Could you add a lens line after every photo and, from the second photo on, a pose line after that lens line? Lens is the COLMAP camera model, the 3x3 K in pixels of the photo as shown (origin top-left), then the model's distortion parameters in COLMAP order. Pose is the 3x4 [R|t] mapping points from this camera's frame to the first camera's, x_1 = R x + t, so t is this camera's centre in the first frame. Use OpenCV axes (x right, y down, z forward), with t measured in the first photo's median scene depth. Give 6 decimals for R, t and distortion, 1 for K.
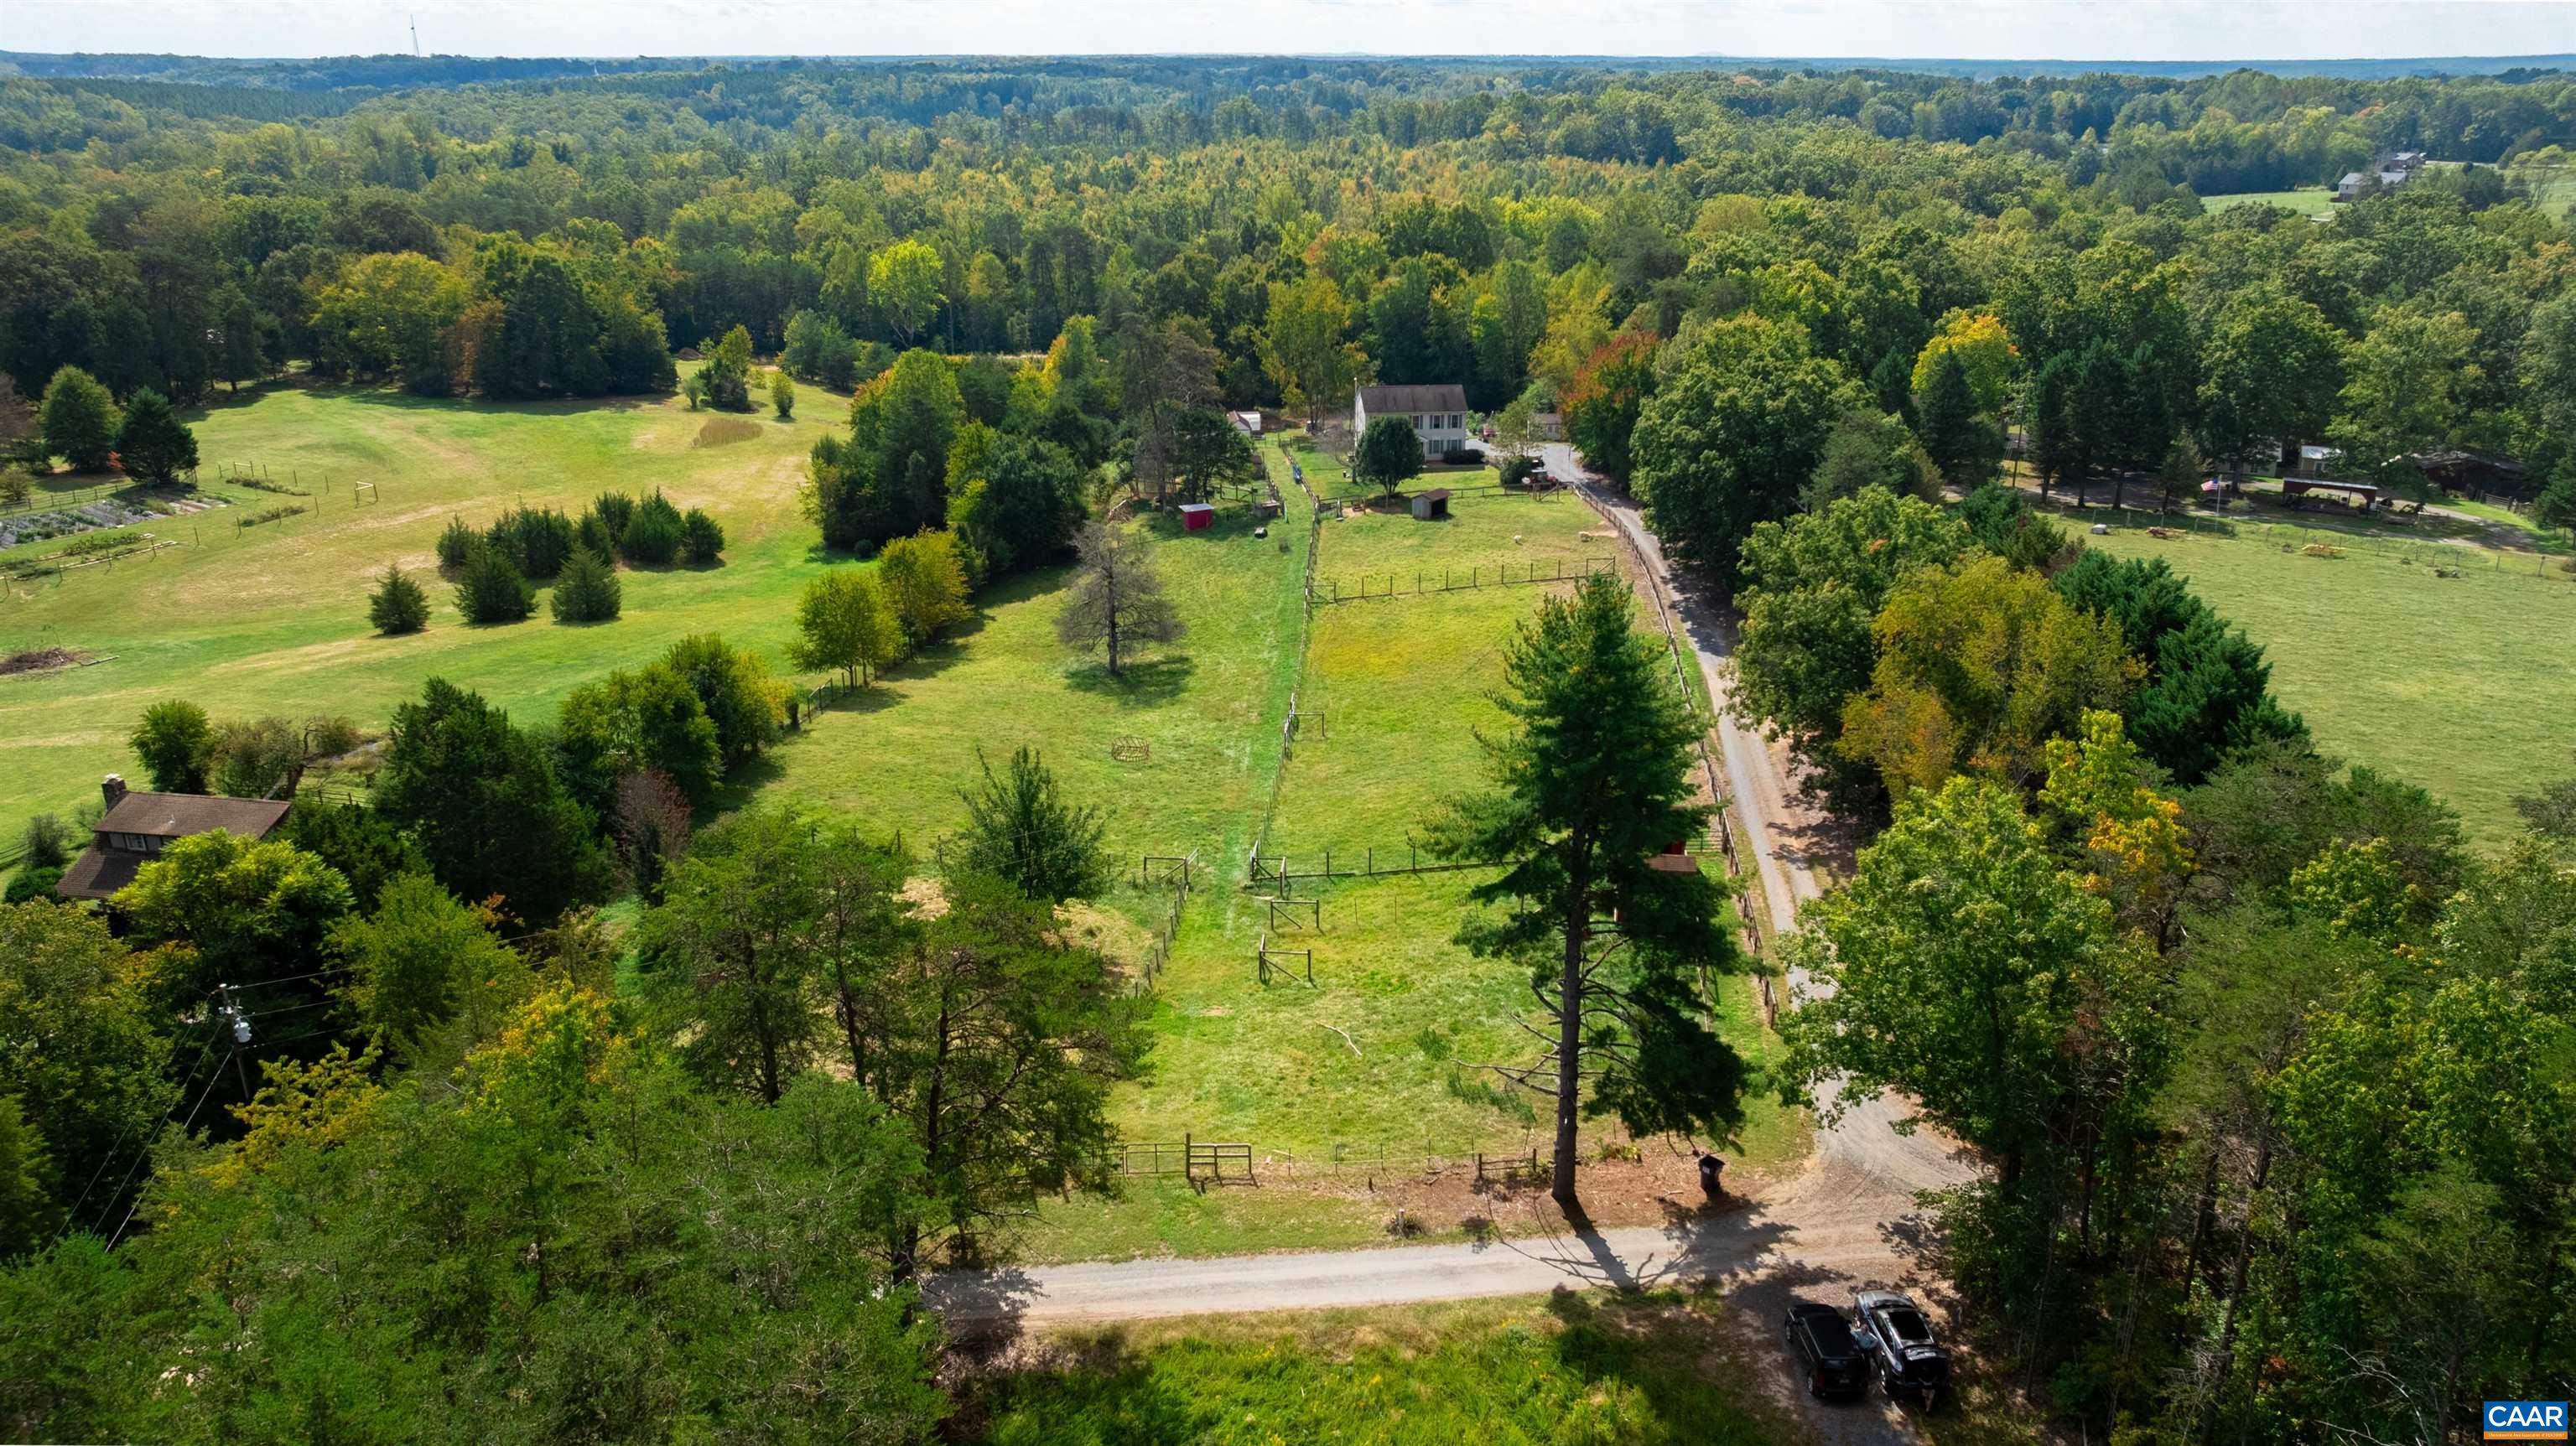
lens RADIAL K [[1844.6, 0, 1299.6], [0, 1844.6, 710.6], [0, 0, 1]] dist [-0.028691, 0.023515]
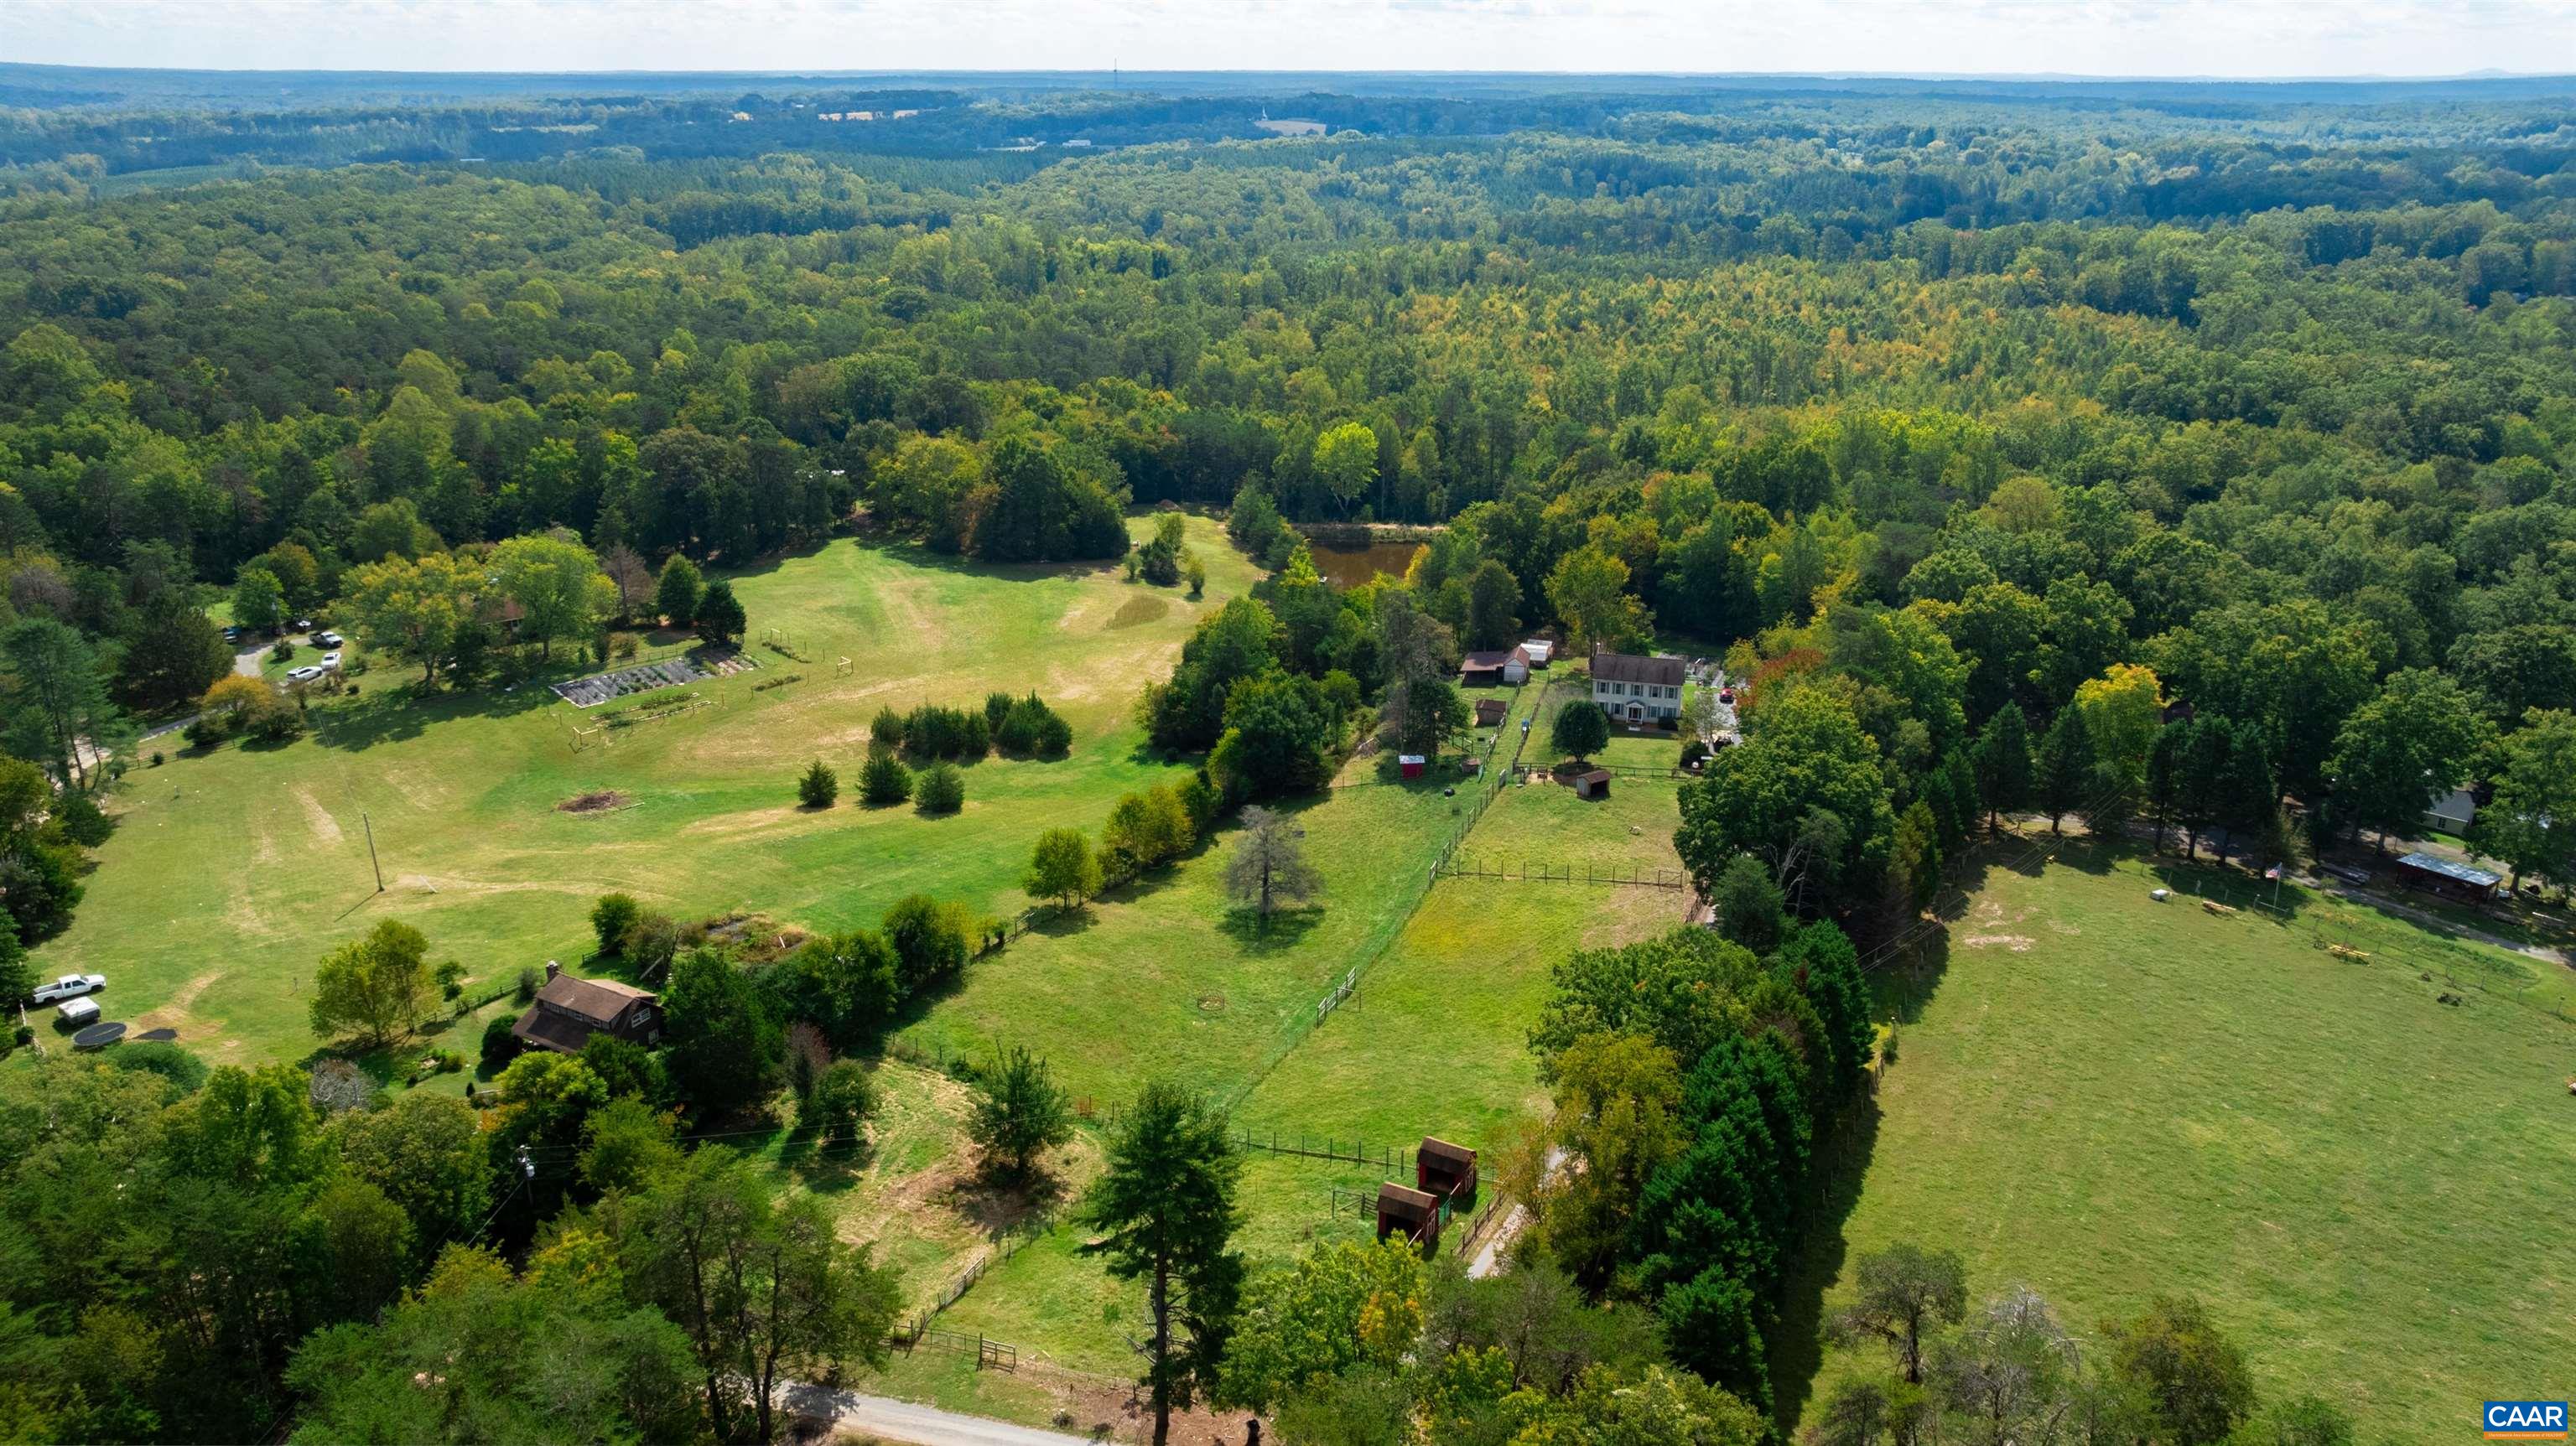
lens RADIAL K [[1824.2, 0, 1301.4], [0, 1824.2, 723.6], [0, 0, 1]] dist [-0.023235, 0.002556]
pose [[0.941451, 0.117859, -0.315879, 0.282931], [-0.116816, 0.992903, 0.022306, -0.166675], [0.316266, 0.015900, 0.948537, -0.212614]]
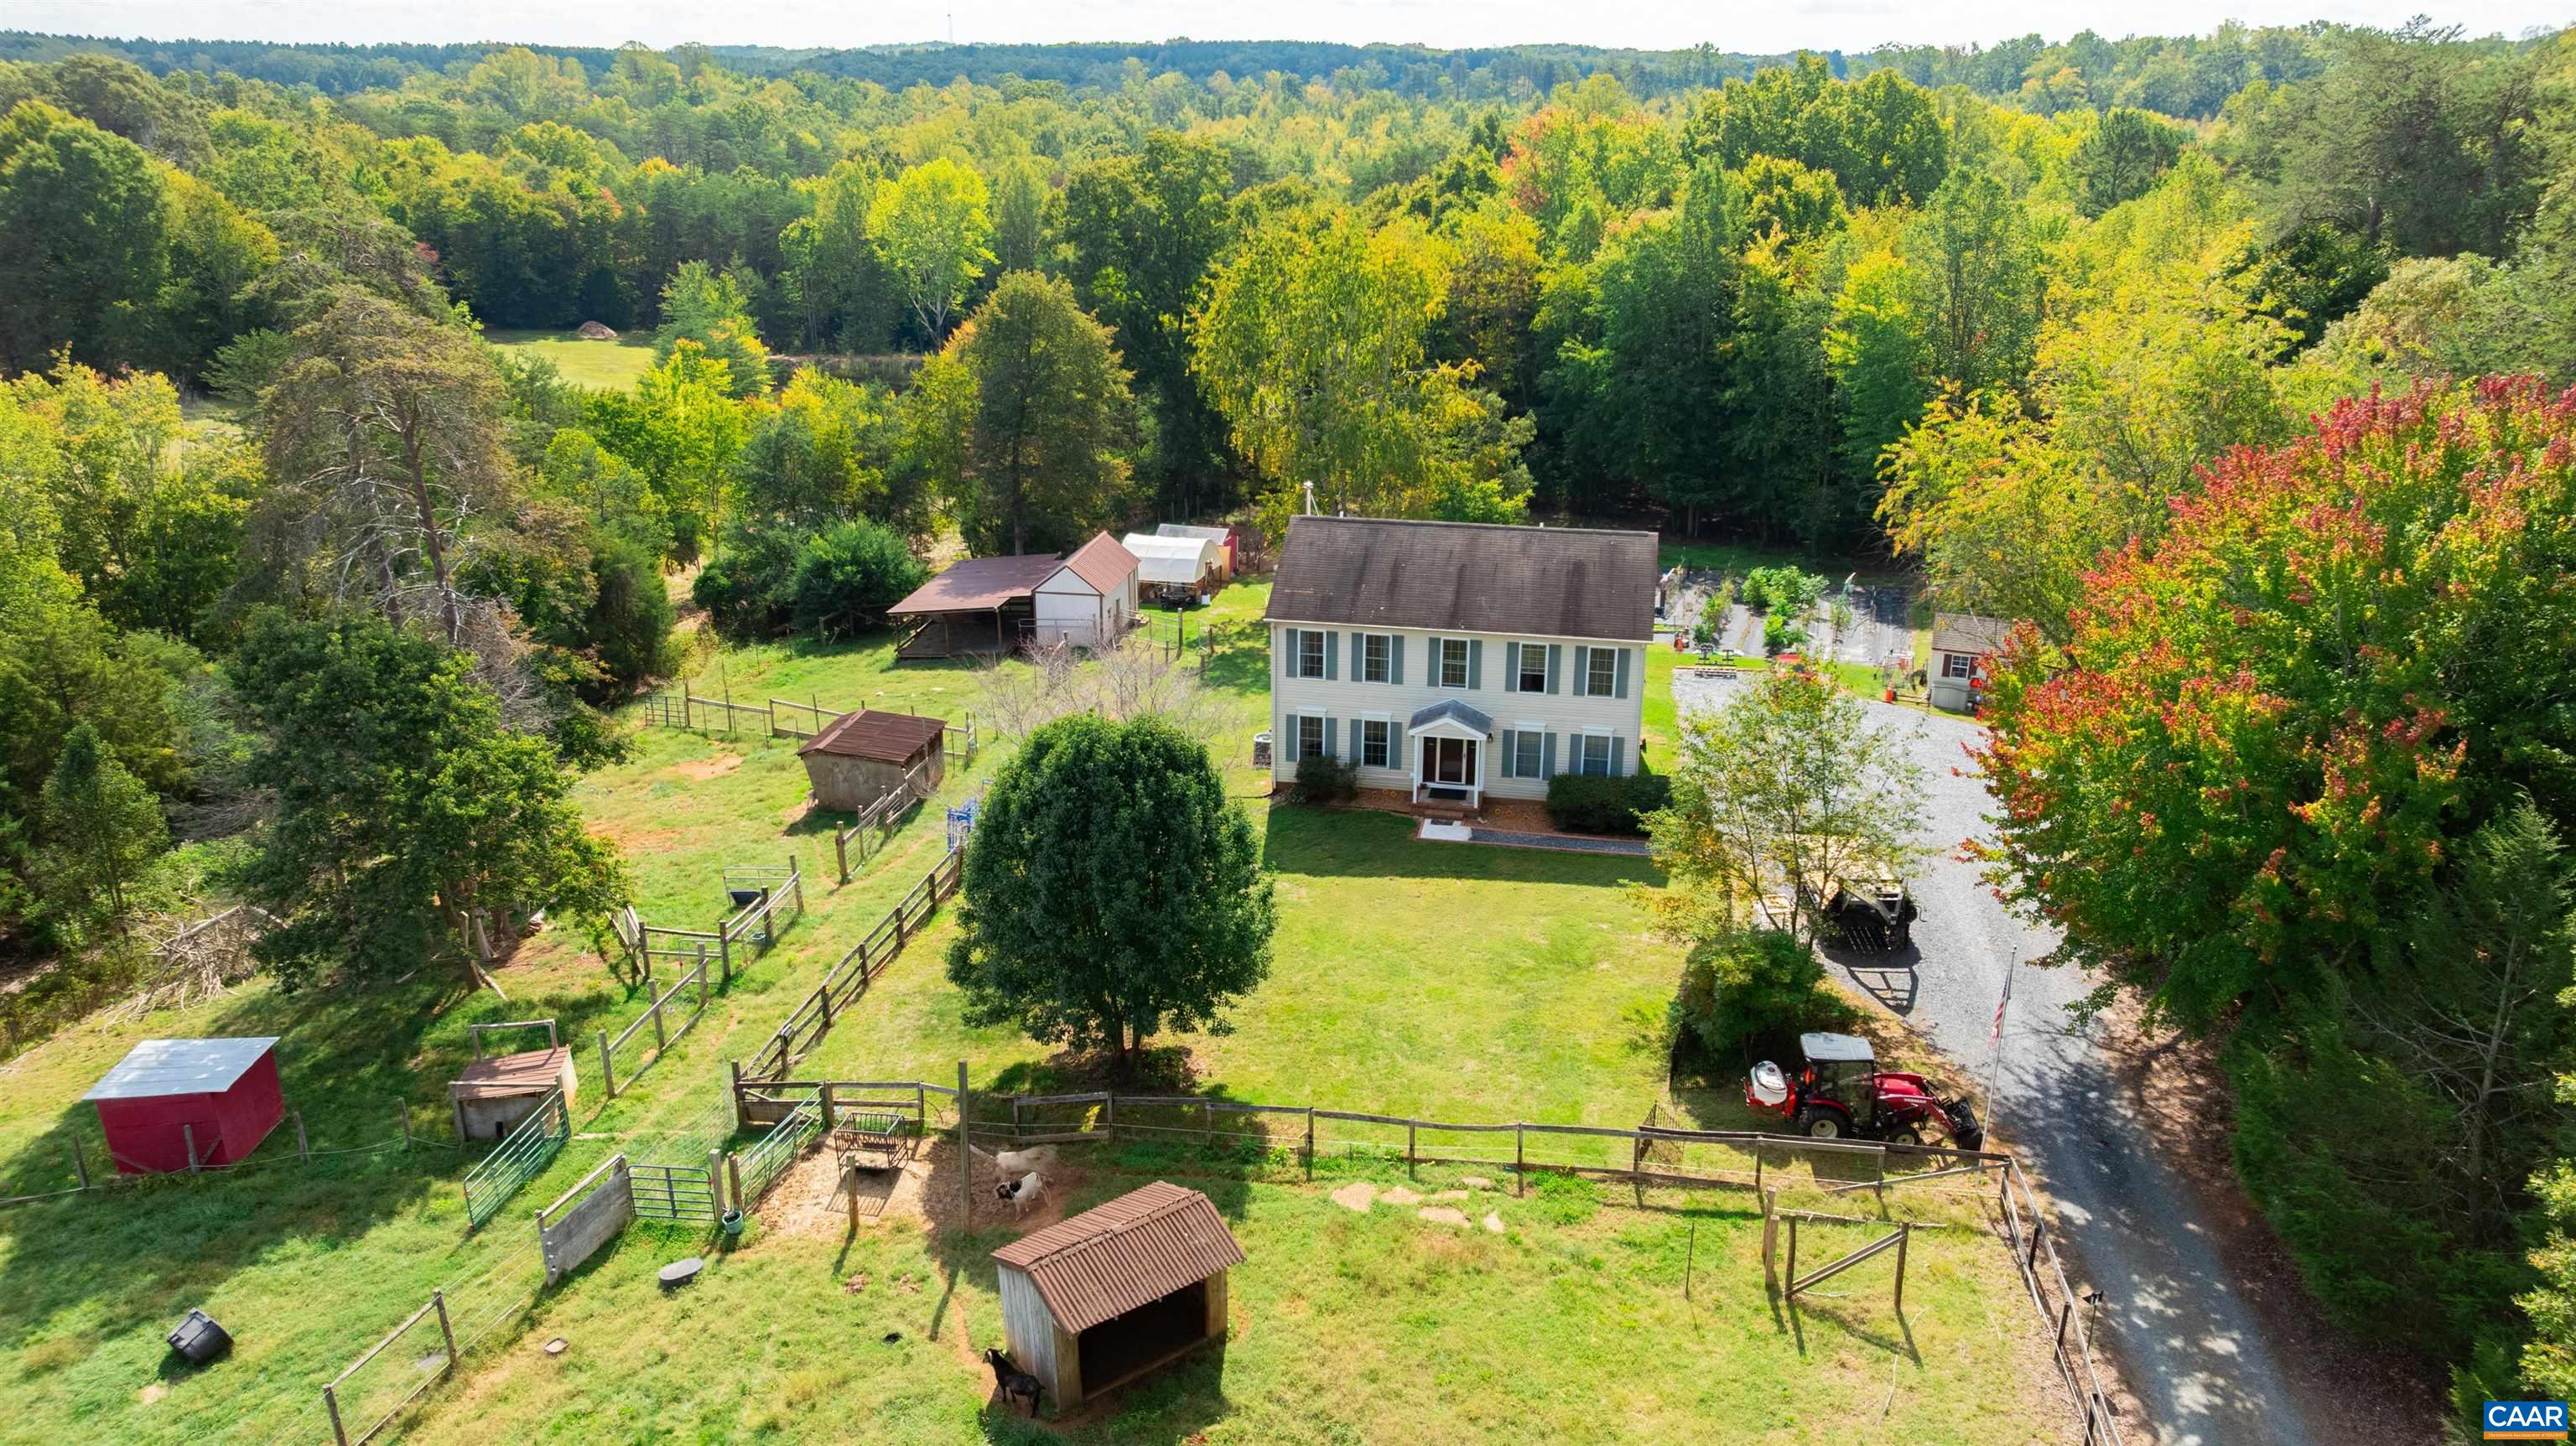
lens RADIAL K [[1824.2, 0, 1301.4], [0, 1824.2, 723.6], [0, 0, 1]] dist [-0.023235, 0.002556]
pose [[0.960468, 0.100124, -0.259763, 0.136990], [-0.098969, 0.994936, 0.017558, -0.183464], [0.260205, 0.008845, 0.965513, 0.895284]]
